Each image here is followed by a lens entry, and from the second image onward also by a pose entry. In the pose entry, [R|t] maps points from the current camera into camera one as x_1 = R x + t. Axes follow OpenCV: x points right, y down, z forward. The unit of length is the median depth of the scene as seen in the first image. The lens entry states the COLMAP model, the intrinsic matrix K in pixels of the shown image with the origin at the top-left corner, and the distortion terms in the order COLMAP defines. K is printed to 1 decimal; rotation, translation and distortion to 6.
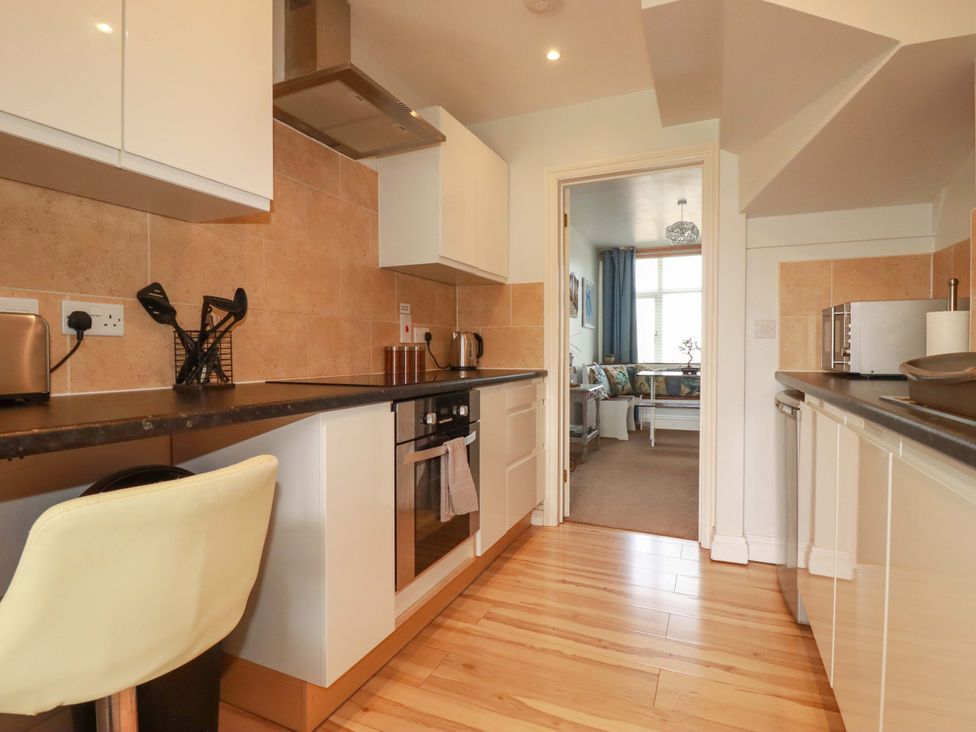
lens RADIAL K [[509.1, 0, 482.7], [0, 509.1, 359.1], [0, 0, 1]] dist [0.008515, -0.016844]
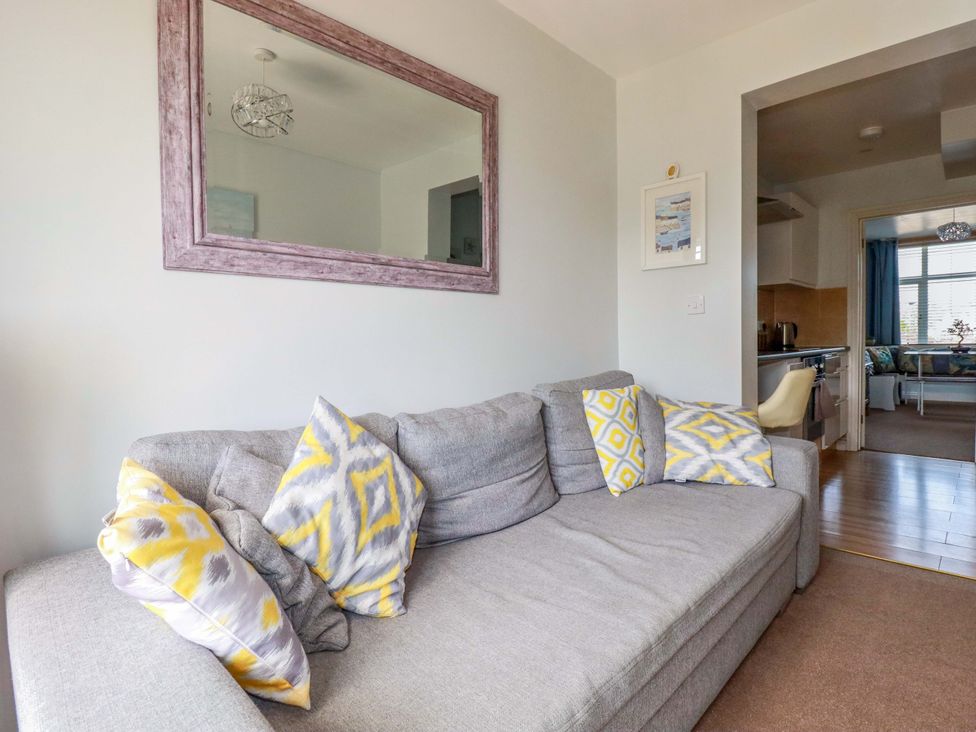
lens RADIAL K [[509.1, 0, 482.7], [0, 509.1, 359.1], [0, 0, 1]] dist [0.008515, -0.016844]
pose [[0.938033, -0.003517, -0.346529, -0.181907], [0.011140, 0.999738, 0.020010, 0.008389], [0.346367, -0.022630, 0.937826, -0.382385]]
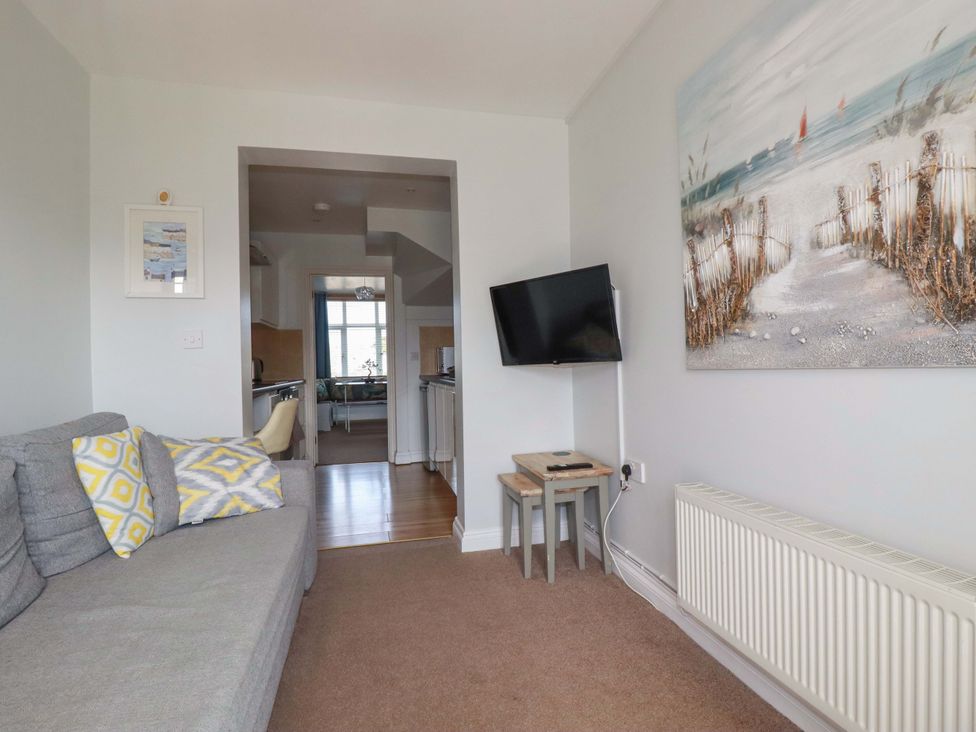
lens RADIAL K [[514.5, 0, 486.8], [0, 514.5, 359.8], [0, 0, 1]] dist [-0.012234, -0.000294]
pose [[0.794942, -0.011737, 0.606572, -0.226303], [0.032956, 0.999172, -0.023857, 0.008184], [-0.605790, 0.038955, 0.794671, -0.395713]]
